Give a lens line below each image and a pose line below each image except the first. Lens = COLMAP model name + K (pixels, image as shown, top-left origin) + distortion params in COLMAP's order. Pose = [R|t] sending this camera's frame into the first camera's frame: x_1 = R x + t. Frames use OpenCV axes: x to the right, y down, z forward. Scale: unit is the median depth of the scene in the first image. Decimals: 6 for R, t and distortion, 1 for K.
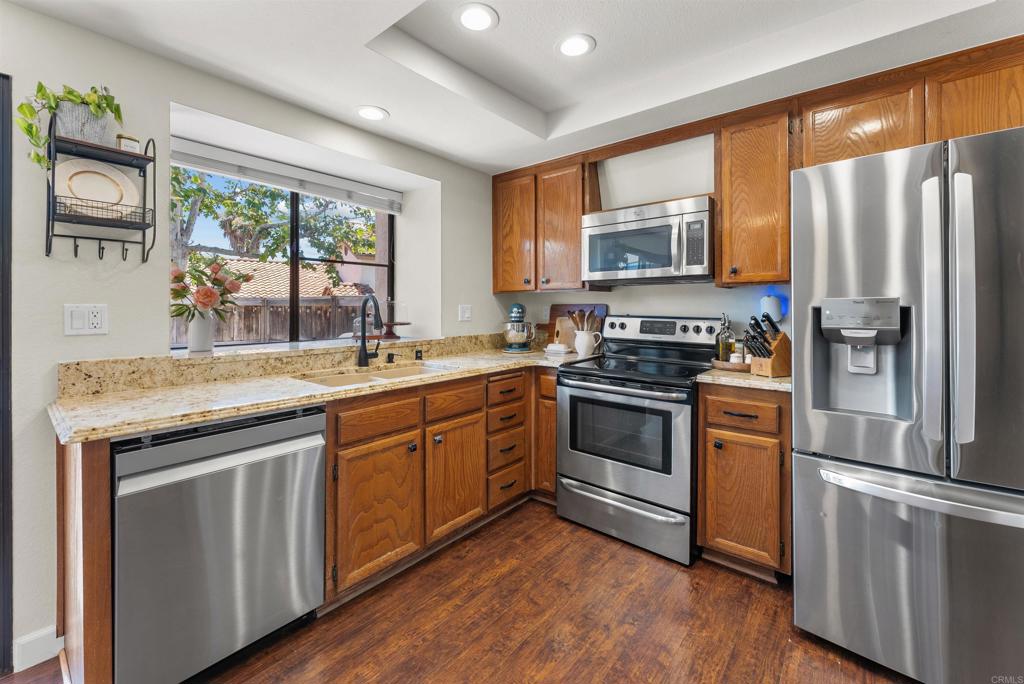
lens RADIAL K [[420.8, 0, 512.1], [0, 420.8, 314.6], [0, 0, 1]] dist [-0.000735, -0.000144]
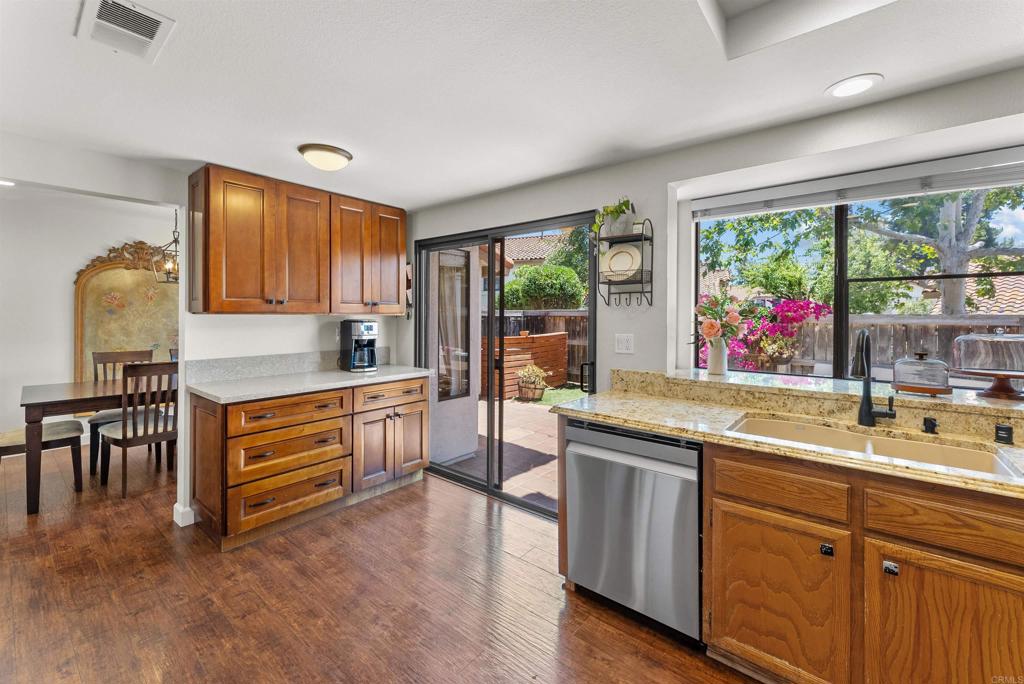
lens RADIAL K [[419.6, 0, 510.0], [0, 419.6, 322.6], [0, 0, 1]] dist [0.001014, 0.000055]
pose [[0.004686, 0.013307, -0.999900, 0.497607], [-0.021763, 0.999676, 0.013202, -0.069792], [0.999752, 0.021699, 0.004974, 0.481820]]
